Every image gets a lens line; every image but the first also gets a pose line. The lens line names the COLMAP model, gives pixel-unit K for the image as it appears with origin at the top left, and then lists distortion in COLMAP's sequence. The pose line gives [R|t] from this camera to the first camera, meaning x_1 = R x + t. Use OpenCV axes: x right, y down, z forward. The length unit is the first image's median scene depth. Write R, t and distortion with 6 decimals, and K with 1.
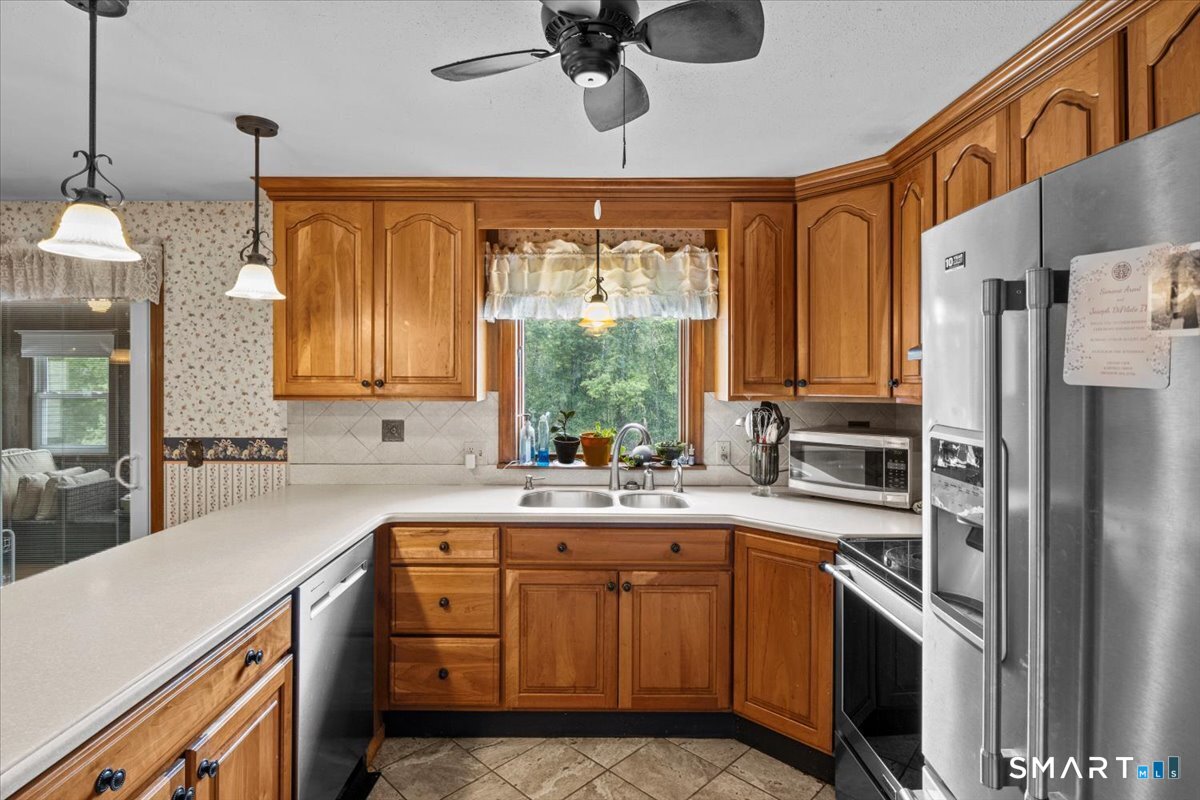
lens RADIAL K [[611.9, 0, 595.1], [0, 611.9, 383.2], [0, 0, 1]] dist [-0.012095, 0.001375]
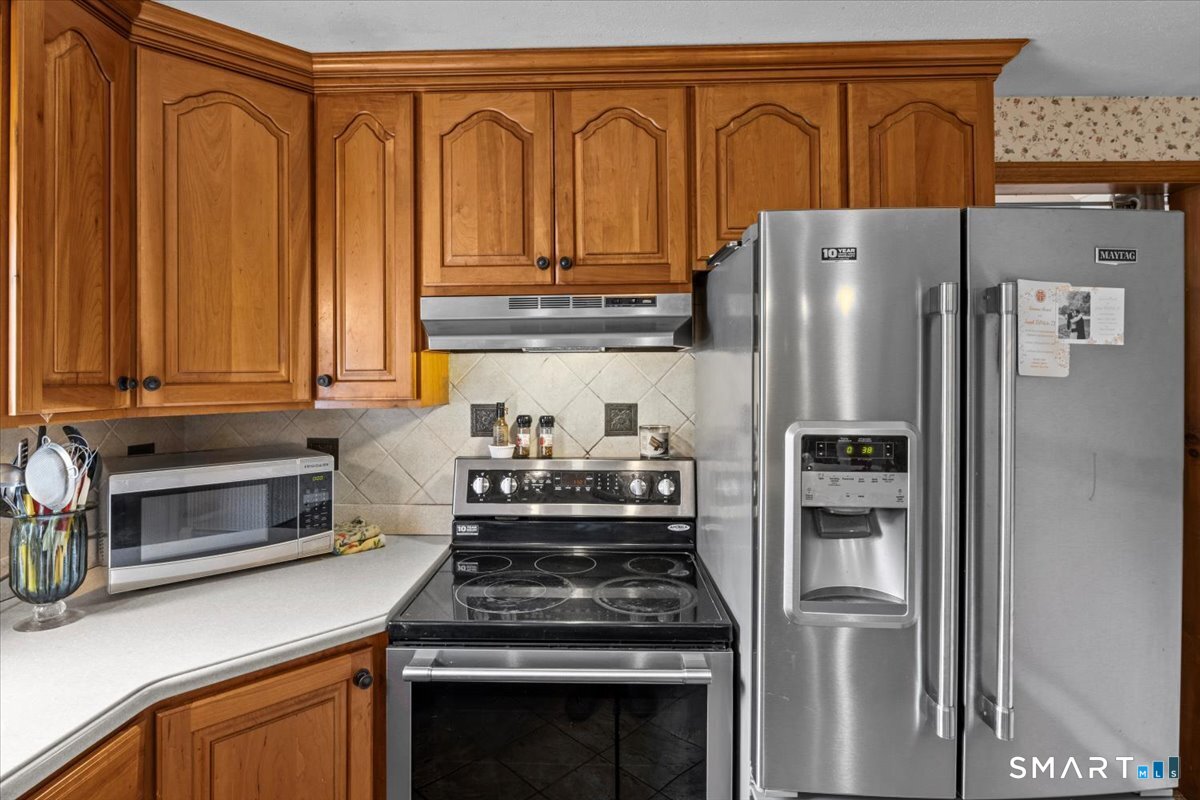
lens RADIAL K [[603.6, 0, 586.5], [0, 603.6, 370.0], [0, 0, 1]] dist [-0.009810, -0.000760]
pose [[0.038364, 0.007211, 0.999238, -0.176677], [0.012383, 0.999894, -0.007691, -0.003028], [-0.999187, 0.012668, 0.038270, 0.593323]]
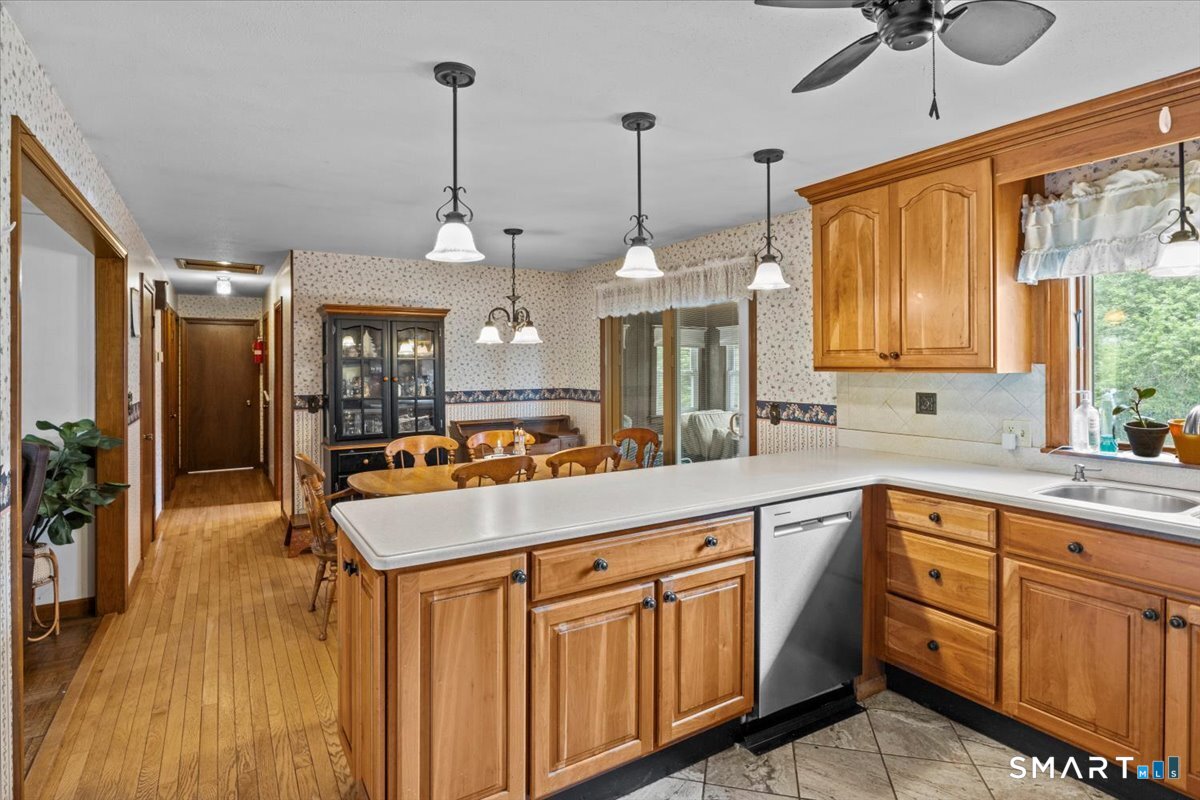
lens RADIAL K [[620.6, 0, 595.0], [0, 620.6, 366.5], [0, 0, 1]] dist [-0.001842, -0.000856]
pose [[0.513071, -0.003270, -0.858340, 0.299444], [-0.000755, 0.999991, -0.004261, 0.024178], [0.858346, 0.002834, 0.513063, 0.007453]]
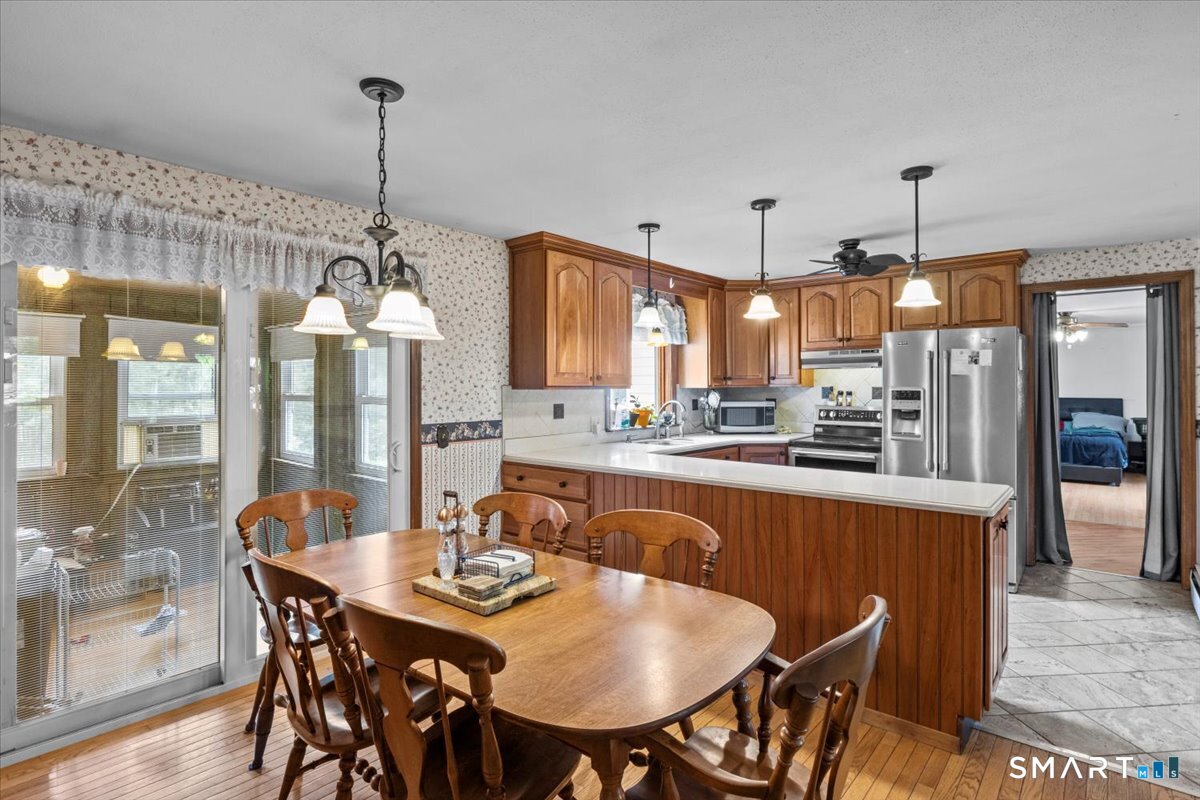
lens RADIAL K [[611.9, 0, 595.1], [0, 611.9, 383.2], [0, 0, 1]] dist [-0.012095, 0.001375]
pose [[0.652433, -0.002042, 0.757843, -1.538867], [0.010072, 0.999931, -0.005976, 0.023147], [-0.757779, 0.011532, 0.652409, -0.015012]]
